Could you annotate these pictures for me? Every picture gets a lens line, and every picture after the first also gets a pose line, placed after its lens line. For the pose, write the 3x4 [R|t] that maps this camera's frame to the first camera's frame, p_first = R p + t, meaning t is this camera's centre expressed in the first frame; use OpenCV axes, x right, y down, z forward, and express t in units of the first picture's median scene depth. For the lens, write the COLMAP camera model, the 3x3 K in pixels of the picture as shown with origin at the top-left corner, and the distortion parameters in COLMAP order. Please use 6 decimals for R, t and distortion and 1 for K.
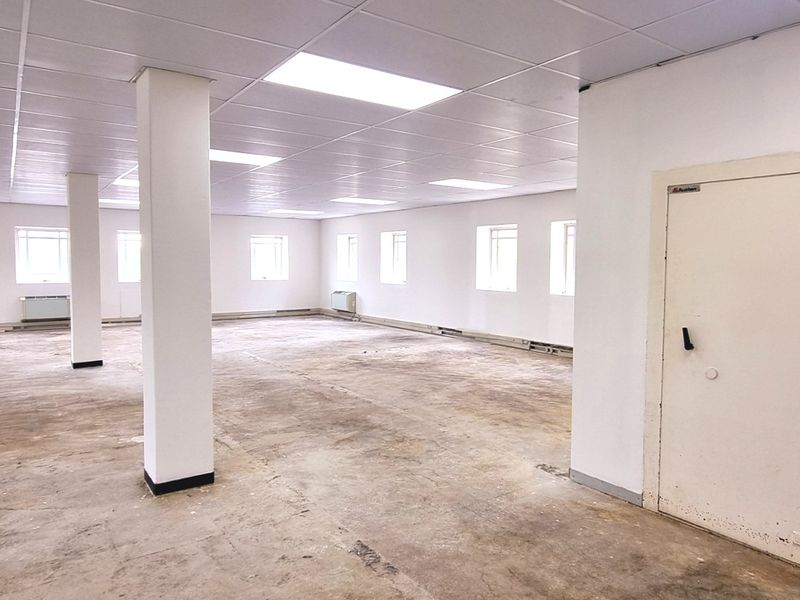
lens RADIAL K [[541.8, 0, 410.1], [0, 541.8, 322.2], [0, 0, 1]] dist [0.004964, -0.005716]
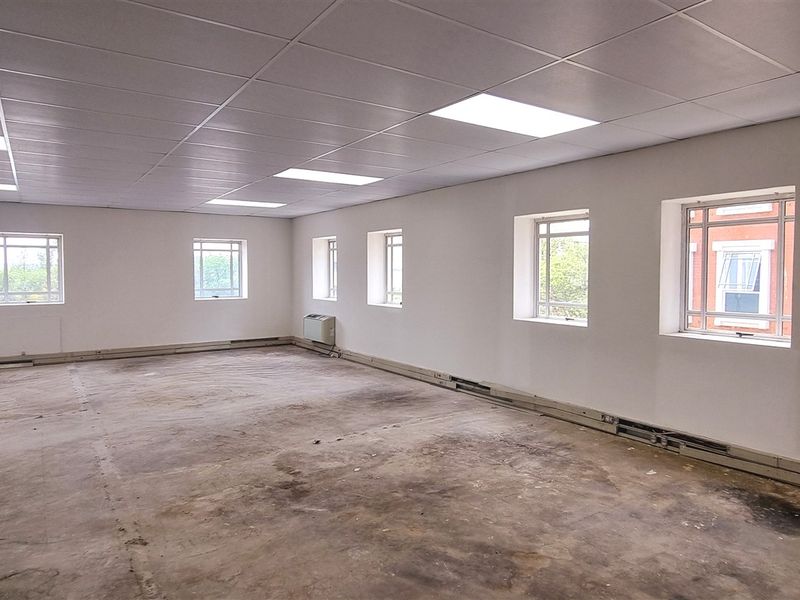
lens RADIAL K [[541.8, 0, 410.7], [0, 541.8, 300.0], [0, 0, 1]] dist [0.004964, -0.005716]
pose [[0.999727, -0.006459, -0.022454, 0.020354], [0.005155, 0.998325, -0.057633, -0.045668], [0.022789, 0.057501, 0.998085, 0.369013]]
